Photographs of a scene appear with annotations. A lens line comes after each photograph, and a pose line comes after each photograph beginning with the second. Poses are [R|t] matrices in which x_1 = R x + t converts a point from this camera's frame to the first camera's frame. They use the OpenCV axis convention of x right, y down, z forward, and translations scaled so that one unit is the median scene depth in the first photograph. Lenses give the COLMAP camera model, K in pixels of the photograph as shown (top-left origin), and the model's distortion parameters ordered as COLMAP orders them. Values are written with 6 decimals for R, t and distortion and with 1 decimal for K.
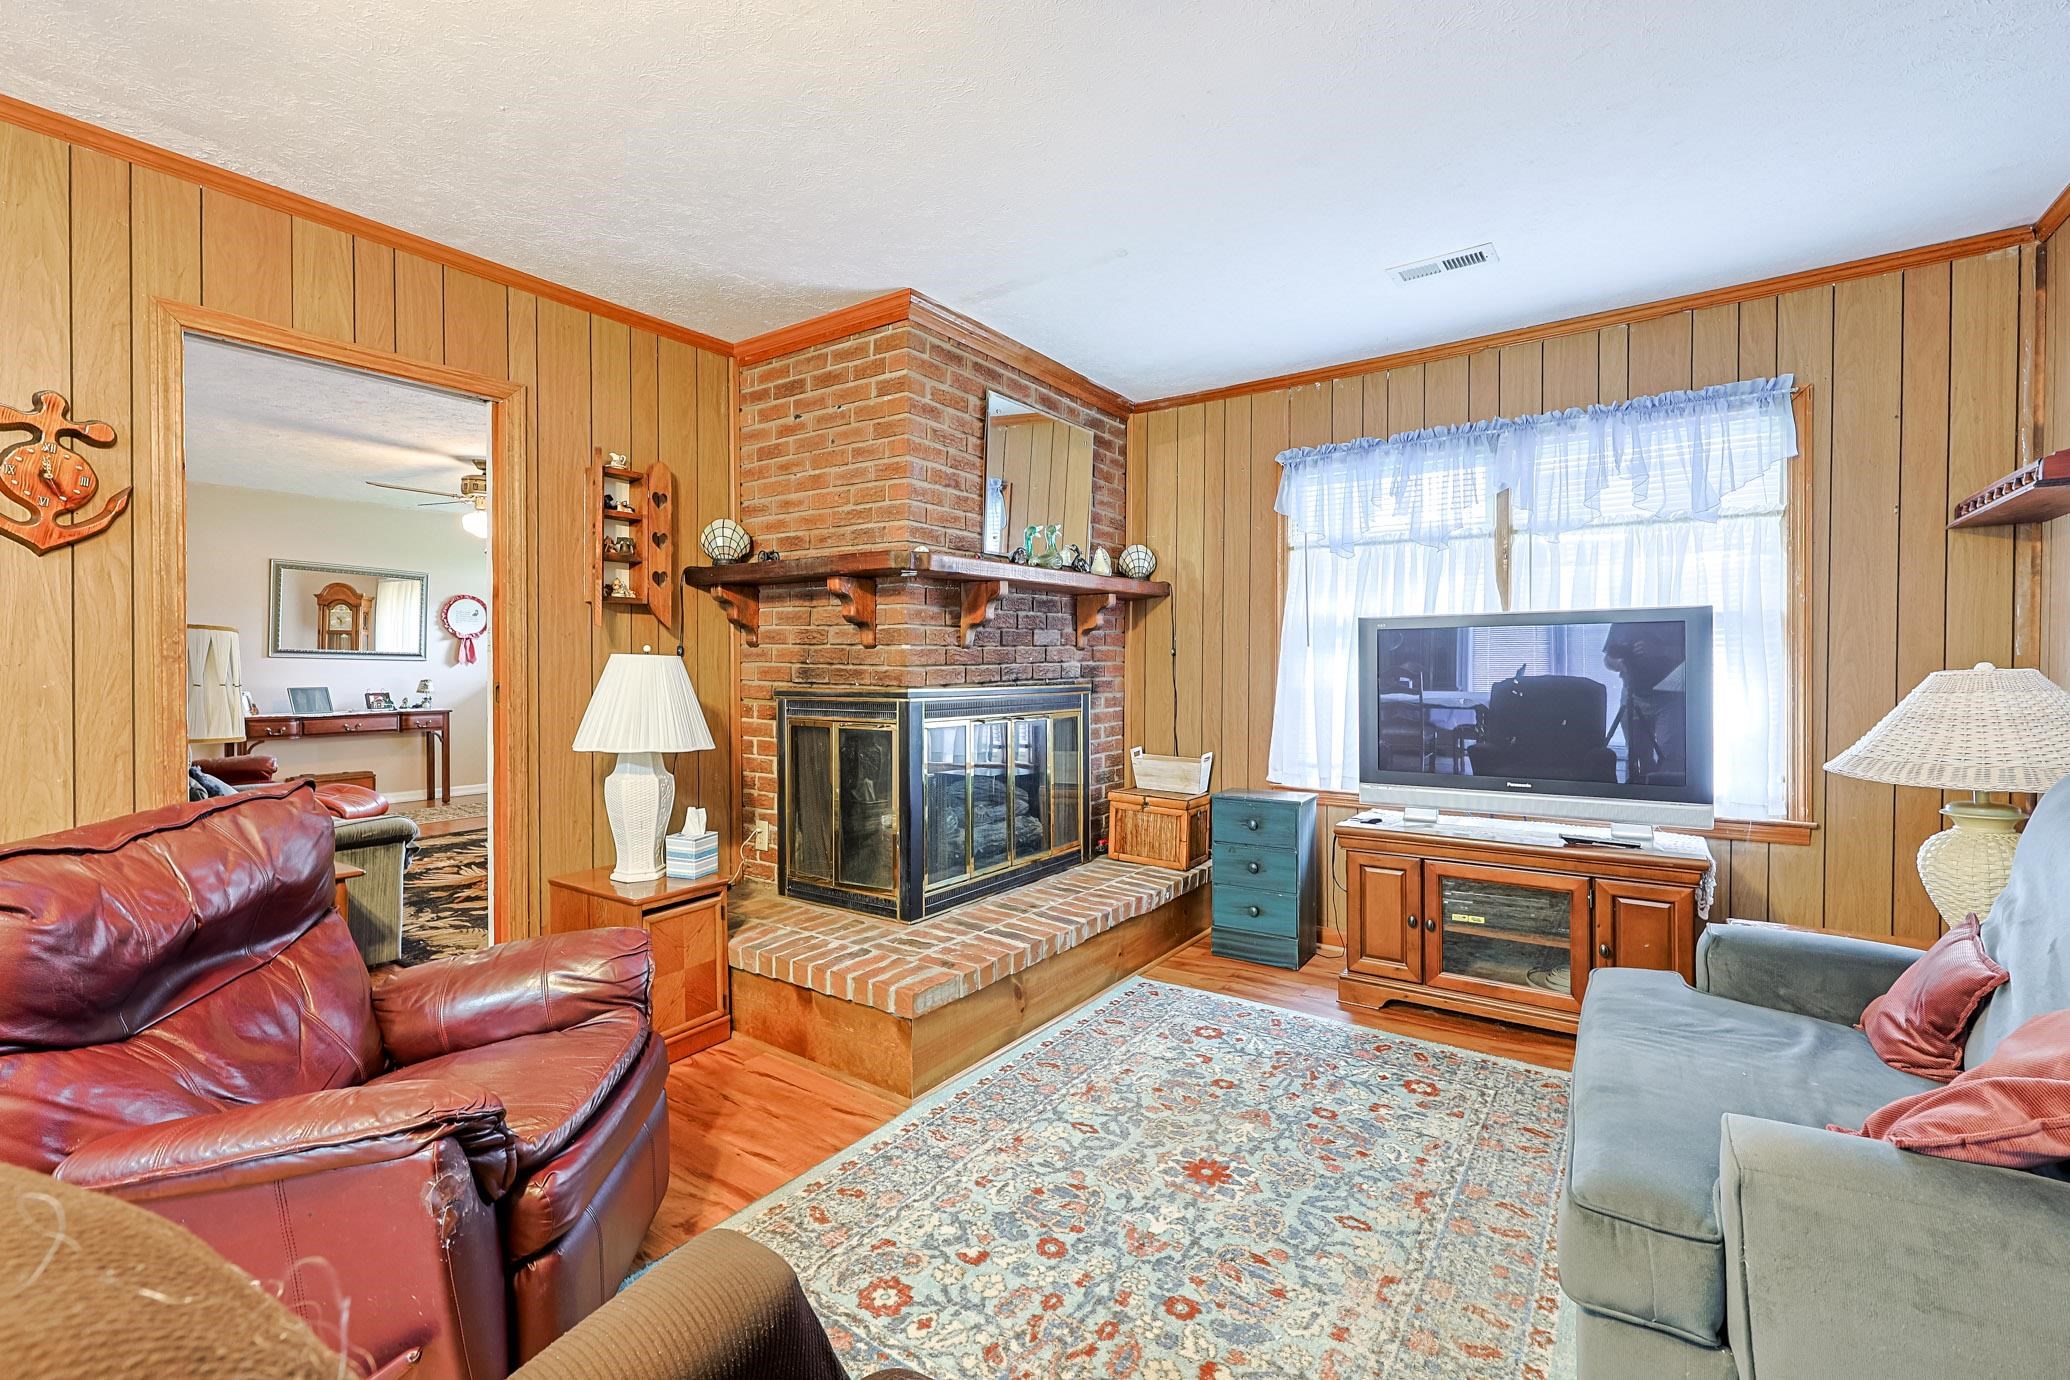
lens RADIAL K [[875.9, 0, 1033.4], [0, 875.9, 670.1], [0, 0, 1]] dist [-0.002468, -0.000199]
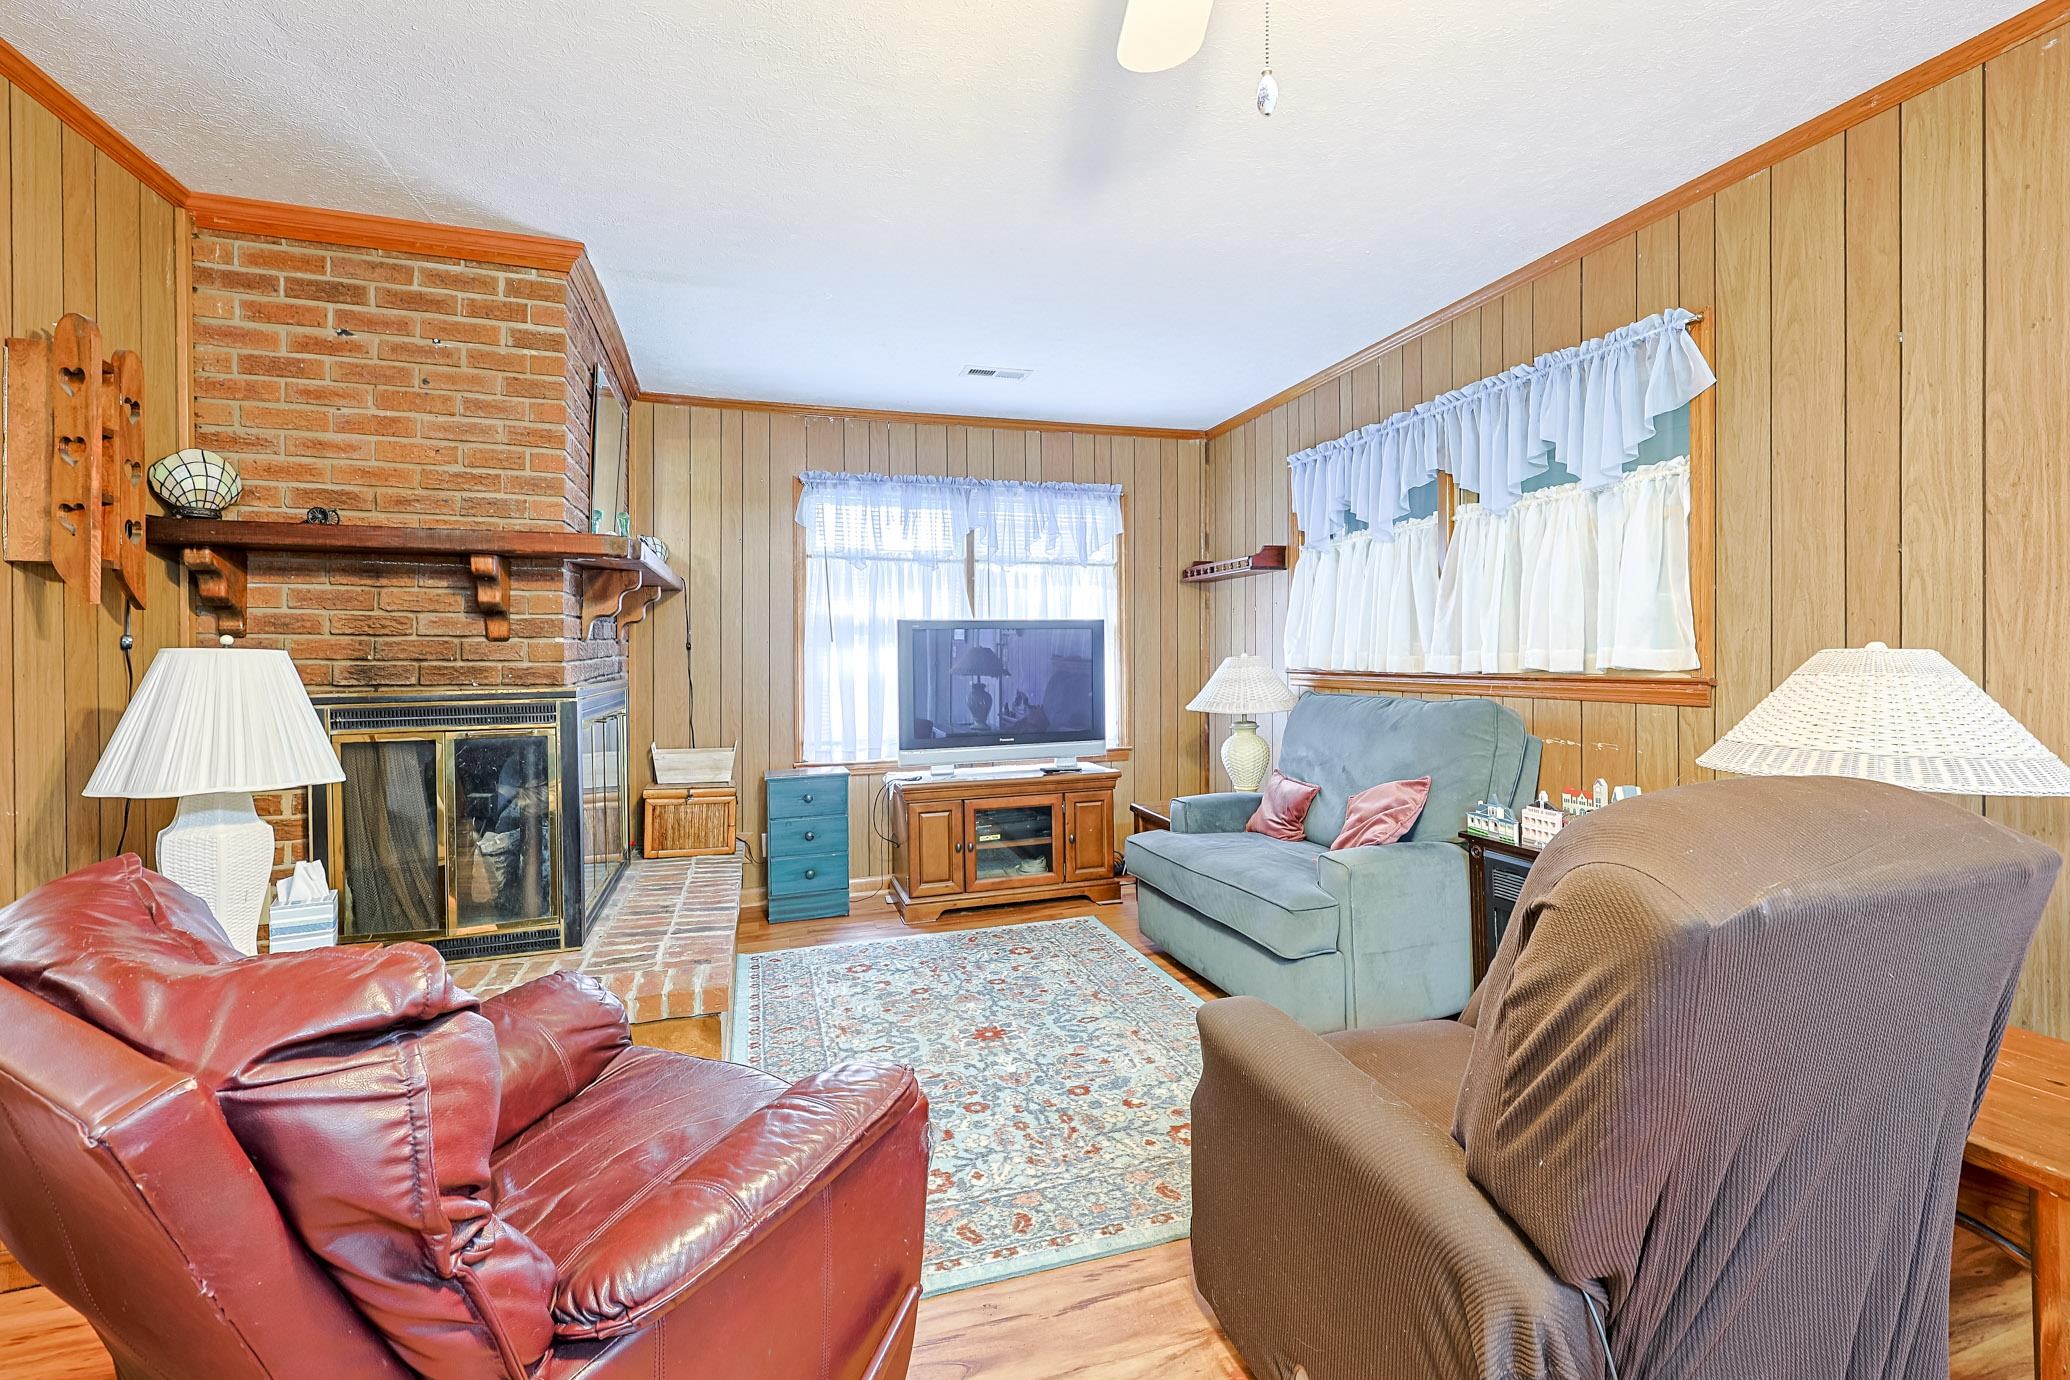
lens RADIAL K [[890.2, 0, 1032.9], [0, 890.2, 659.8], [0, 0, 1]] dist [0.000212, 0.000582]
pose [[0.609079, -0.009210, 0.793056, -0.566031], [0.012779, 0.999917, 0.001797, -0.002224], [-0.793007, 0.009040, 0.609146, 0.072787]]
